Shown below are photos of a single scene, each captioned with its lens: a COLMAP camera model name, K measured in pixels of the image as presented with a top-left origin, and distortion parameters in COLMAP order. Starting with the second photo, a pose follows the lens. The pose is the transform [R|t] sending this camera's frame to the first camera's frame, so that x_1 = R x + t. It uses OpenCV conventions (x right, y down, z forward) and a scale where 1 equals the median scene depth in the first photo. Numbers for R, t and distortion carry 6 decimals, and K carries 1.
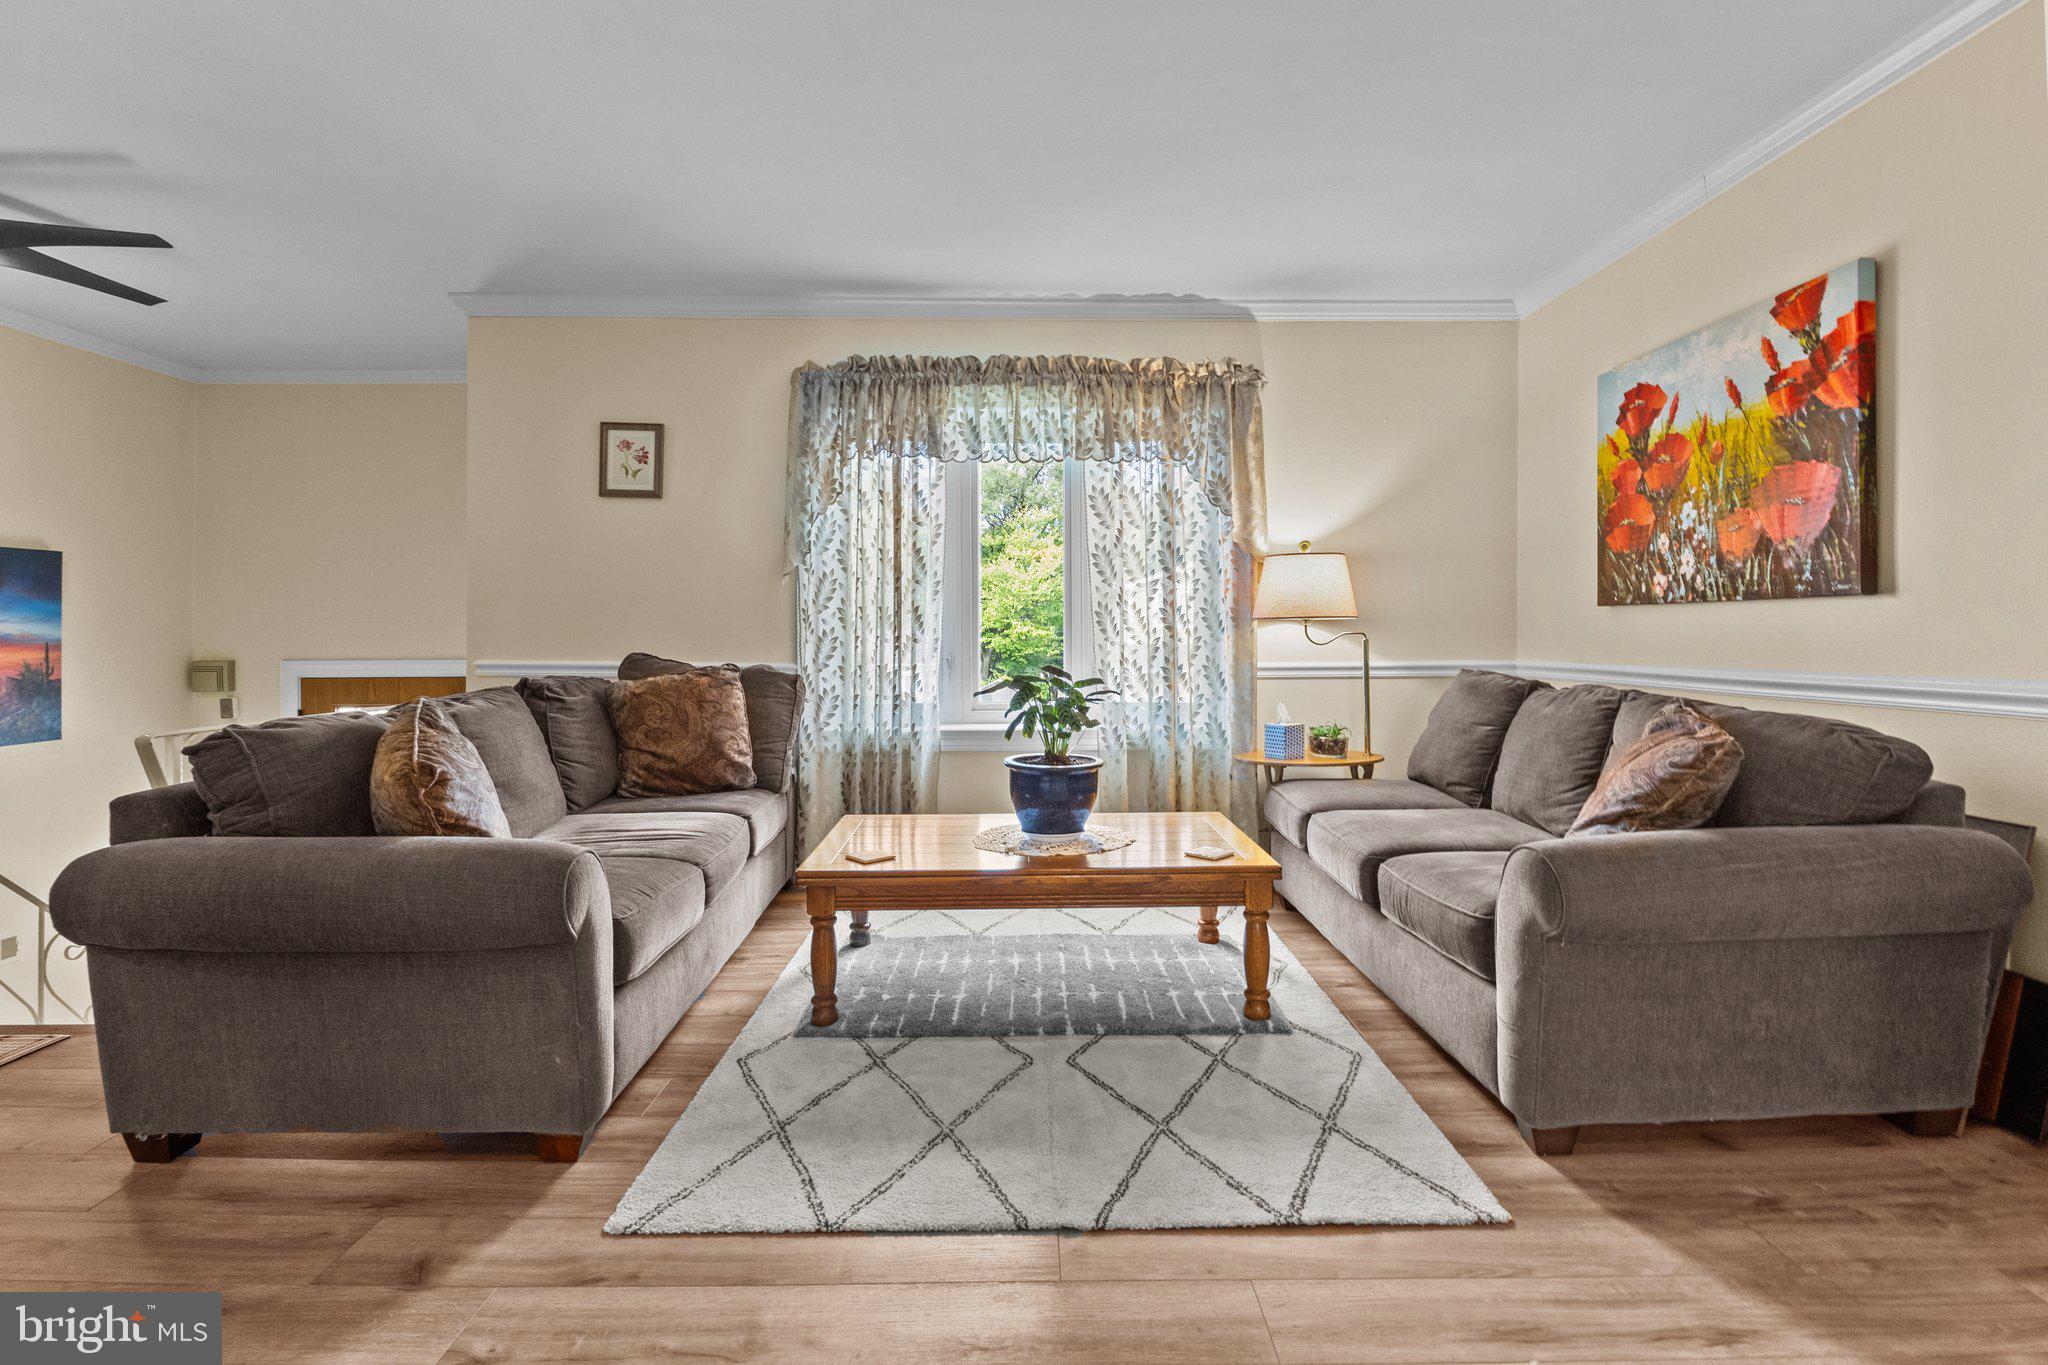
lens RADIAL K [[982.9, 0, 1027.2], [0, 982.9, 631.2], [0, 0, 1]] dist [-0.011212, 0.000676]
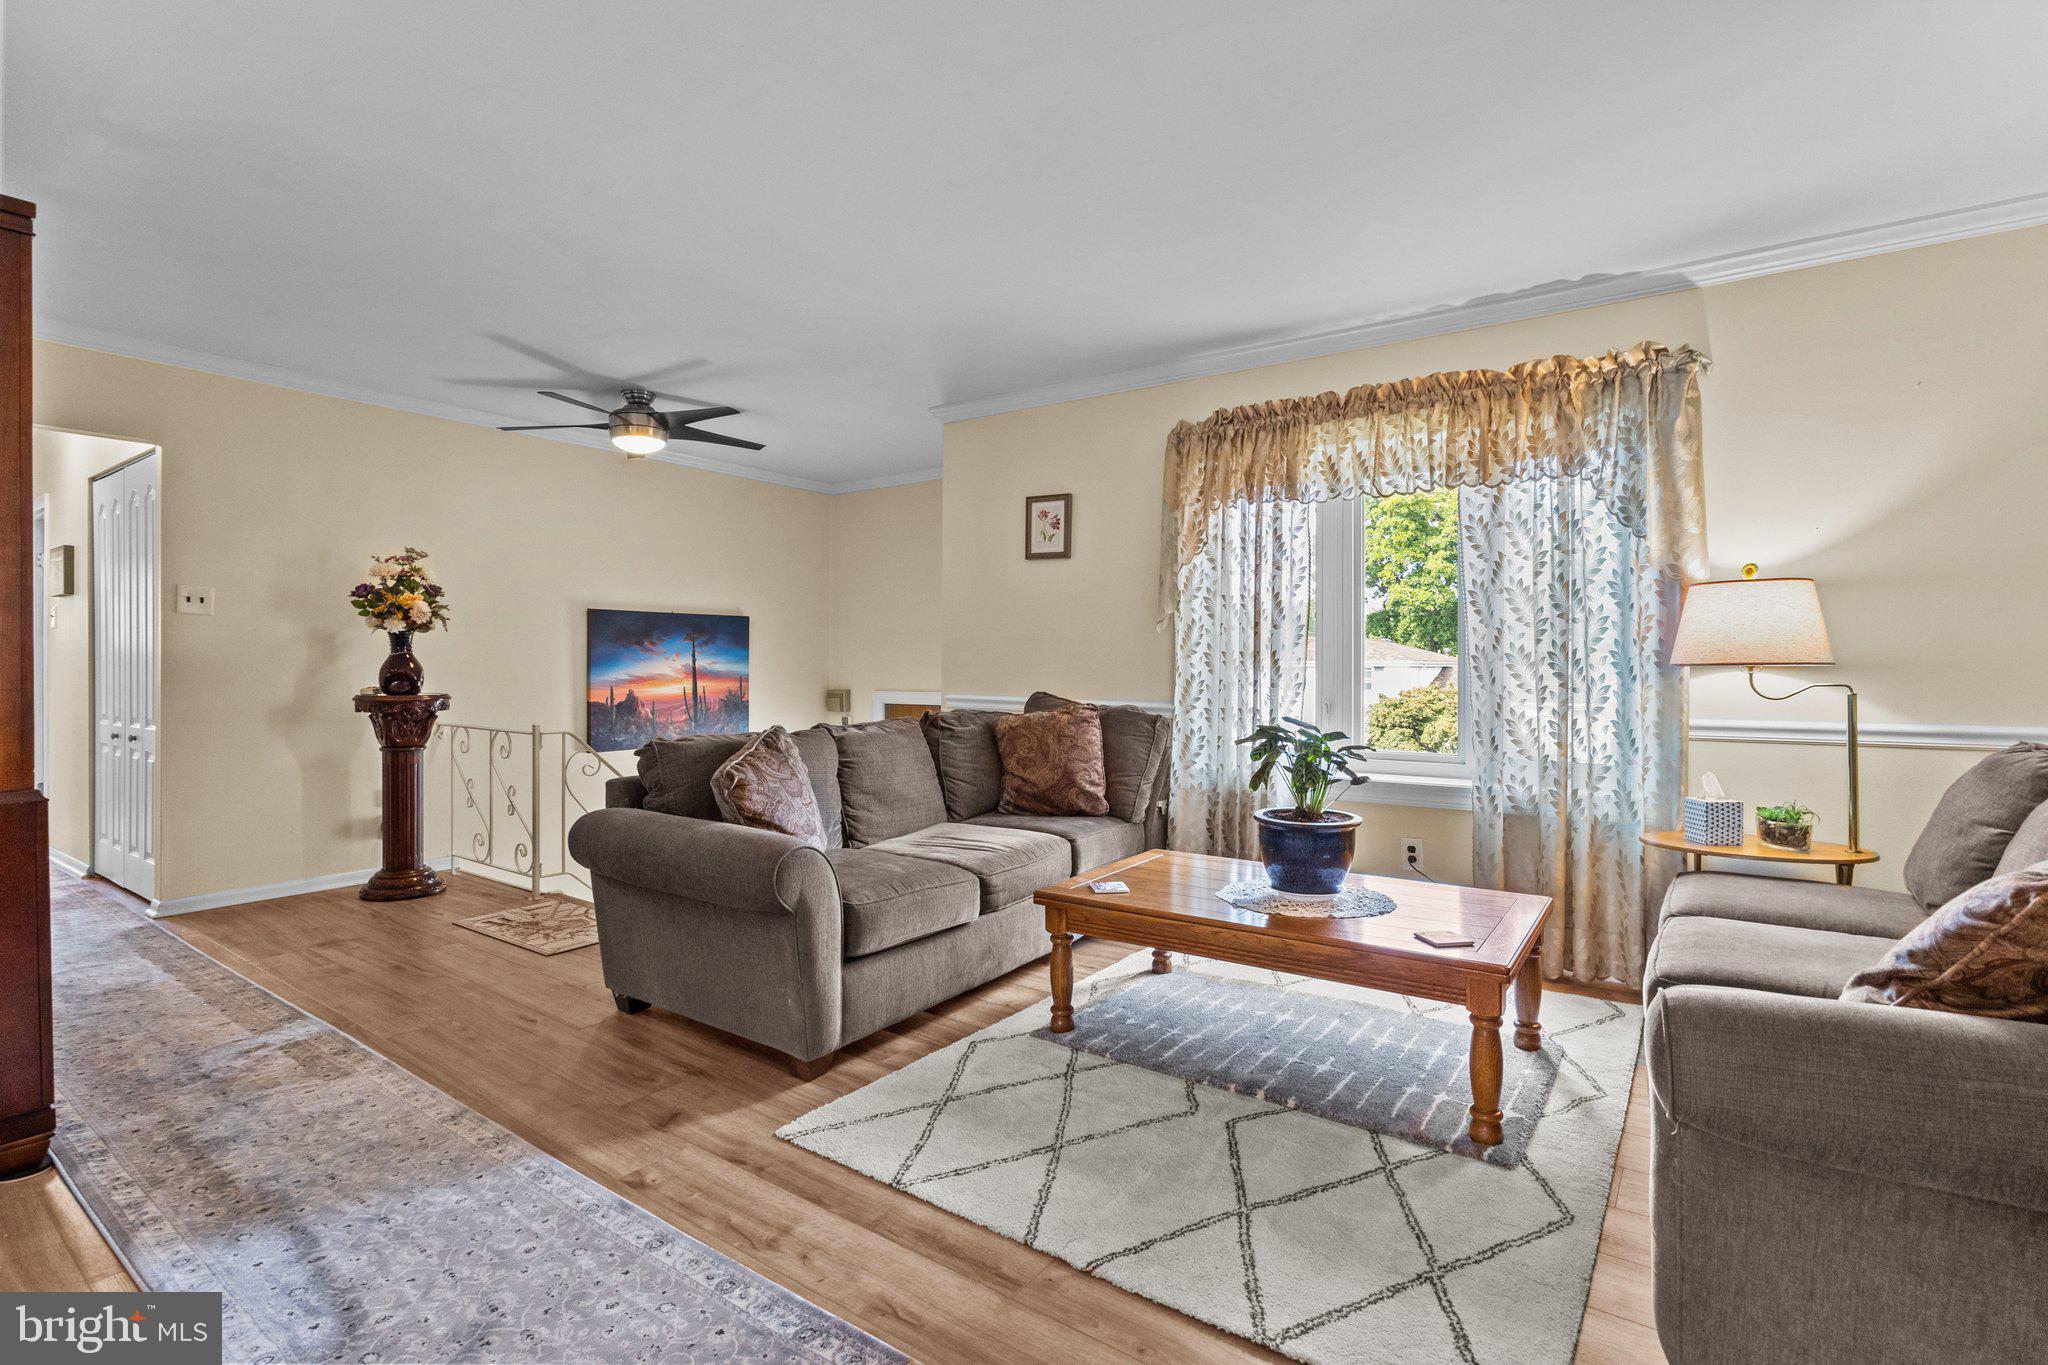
lens RADIAL K [[947.0, 0, 1030.8], [0, 947.0, 674.2], [0, 0, 1]] dist [-0.015299, 0.000357]
pose [[0.808259, 0.010121, -0.588740, 0.256617], [-0.004746, 0.999932, 0.010674, -0.010694], [0.588808, -0.005833, 0.808252, 0.074124]]
